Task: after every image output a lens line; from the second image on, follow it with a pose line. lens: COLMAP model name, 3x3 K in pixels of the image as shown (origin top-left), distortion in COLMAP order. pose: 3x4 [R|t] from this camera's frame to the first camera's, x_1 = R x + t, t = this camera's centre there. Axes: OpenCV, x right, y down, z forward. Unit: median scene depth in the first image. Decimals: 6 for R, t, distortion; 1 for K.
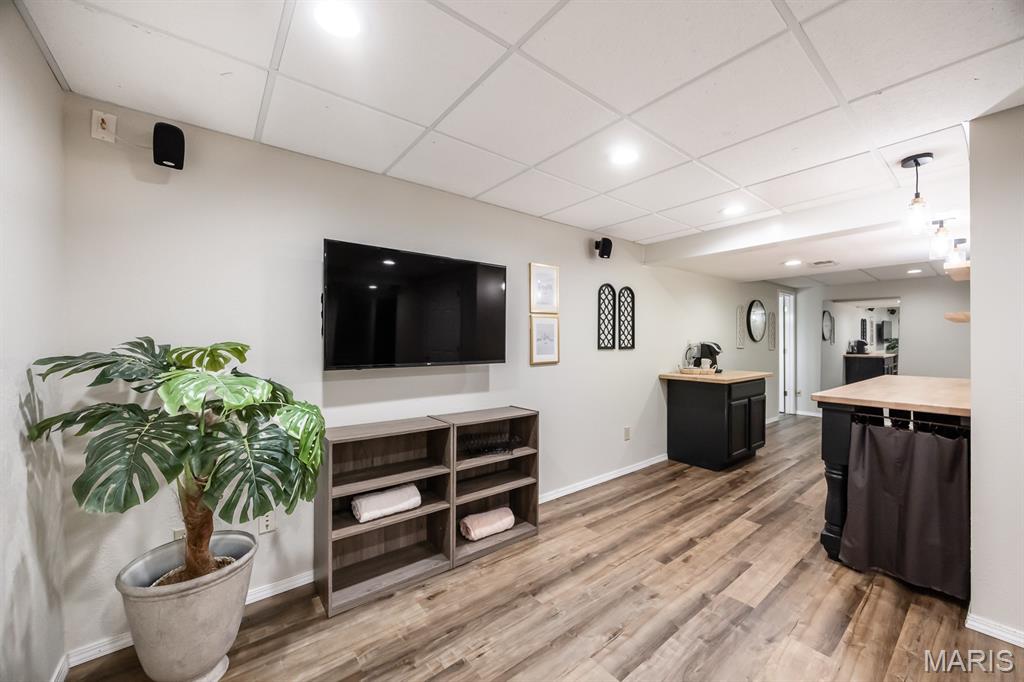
lens RADIAL K [[388.6, 0, 504.8], [0, 388.6, 347.0], [0, 0, 1]] dist [-0.001302, -0.000129]
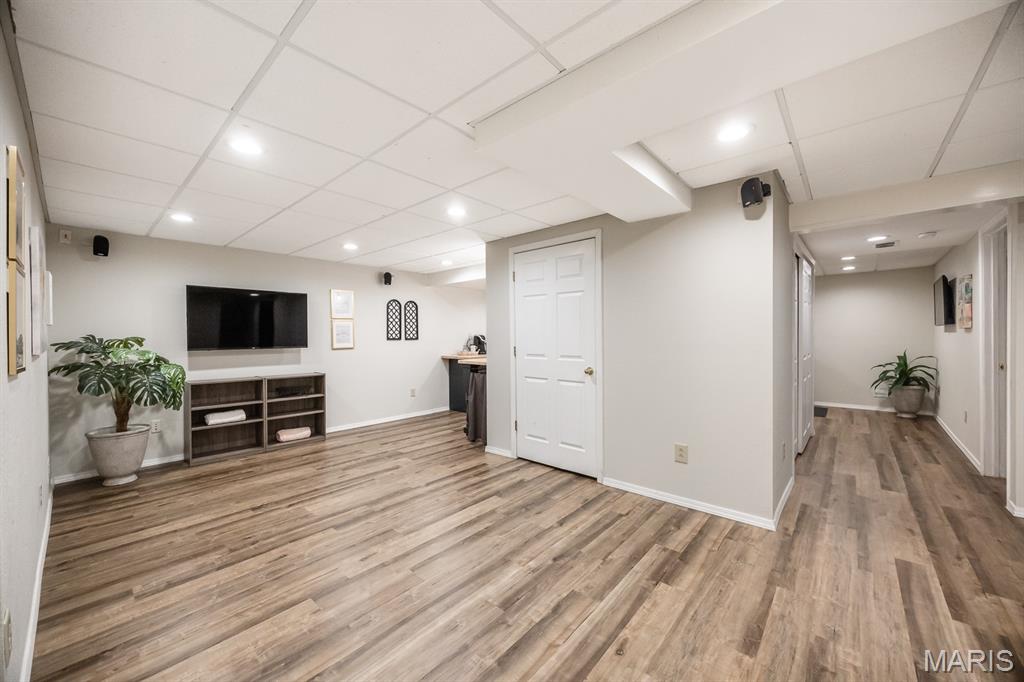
lens RADIAL K [[394.3, 0, 511.1], [0, 394.3, 343.9], [0, 0, 1]] dist [-0.001505, -0.000290]
pose [[0.982368, -0.010878, 0.186643, 0.718254], [0.009368, 0.999916, 0.008968, 0.020046], [-0.186725, -0.007062, 0.982387, -1.178940]]
